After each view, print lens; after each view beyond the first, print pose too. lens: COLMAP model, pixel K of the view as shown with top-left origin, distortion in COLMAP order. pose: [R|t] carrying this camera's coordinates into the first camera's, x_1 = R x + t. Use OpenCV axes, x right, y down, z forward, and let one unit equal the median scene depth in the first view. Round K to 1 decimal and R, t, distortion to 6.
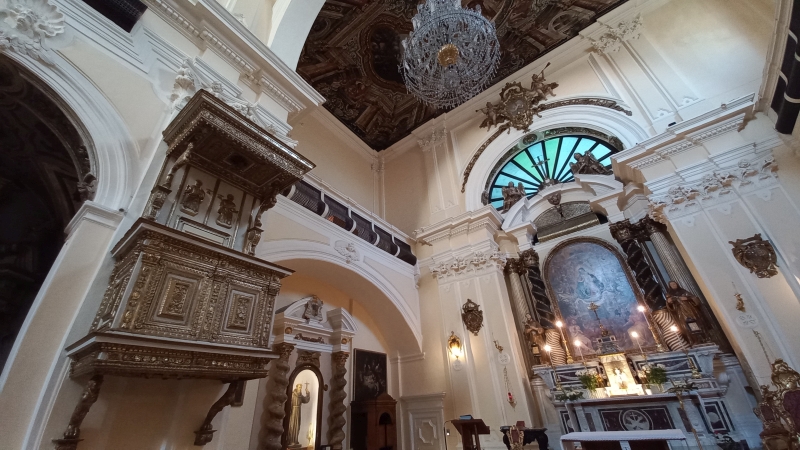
lens RADIAL K [[308.6, 0, 400.0], [0, 308.6, 235.5], [0, 0, 1]] dist [-0.000510, -0.004376]
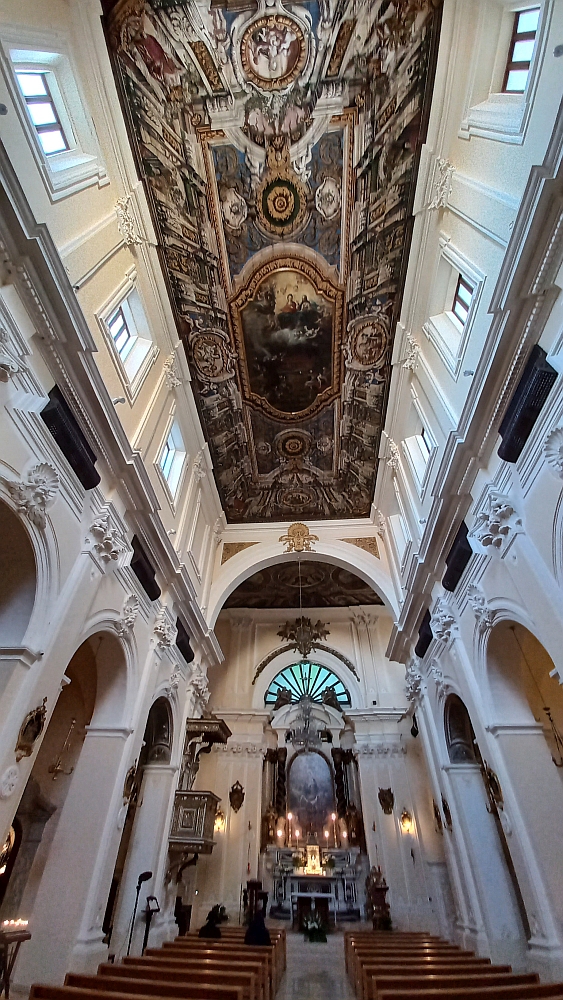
lens RADIAL K [[390.3, 0, 271.2], [0, 390.3, 494.8], [0, 0, 1]] dist [0.004961, -0.006642]
pose [[0.850497, 0.415298, 0.322774, -0.835205], [-0.320813, 0.895884, -0.307362, -0.506333], [-0.416815, 0.157861, 0.895179, -0.948585]]
